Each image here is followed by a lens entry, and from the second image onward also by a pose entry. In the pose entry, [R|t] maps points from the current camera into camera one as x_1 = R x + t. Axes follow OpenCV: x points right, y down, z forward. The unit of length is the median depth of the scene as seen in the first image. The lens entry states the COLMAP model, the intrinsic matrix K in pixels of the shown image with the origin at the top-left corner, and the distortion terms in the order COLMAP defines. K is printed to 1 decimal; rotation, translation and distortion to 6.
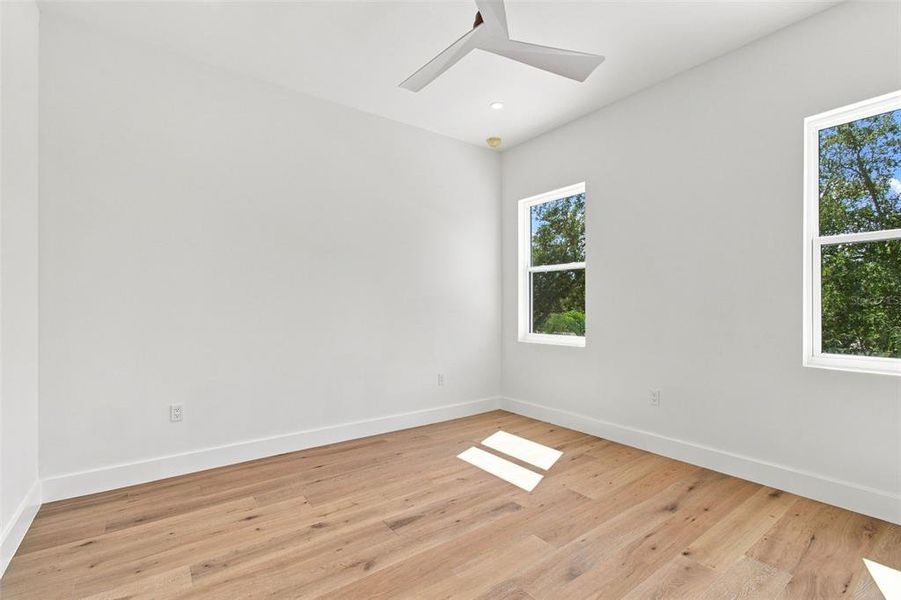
lens RADIAL K [[406.0, 0, 450.5], [0, 406.0, 300.0], [0, 0, 1]] dist [0.002248, 0.000077]
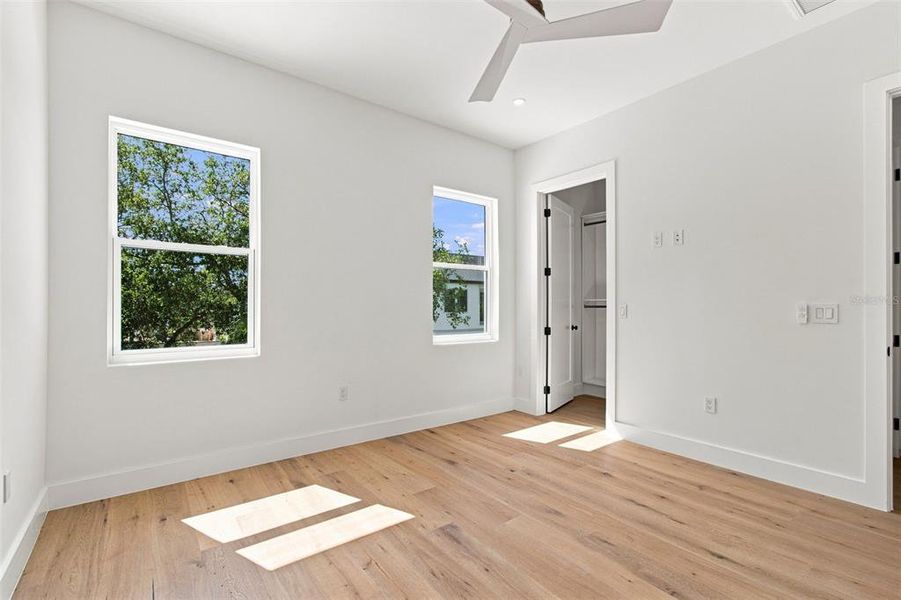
lens RADIAL K [[406.0, 0, 450.5], [0, 406.0, 300.0], [0, 0, 1]] dist [0.002248, 0.000077]
pose [[-0.011300, 0.015844, 0.999811, -0.644873], [-0.019176, 0.999687, -0.016059, 0.014506], [-0.999752, -0.019353, -0.010992, 0.873043]]
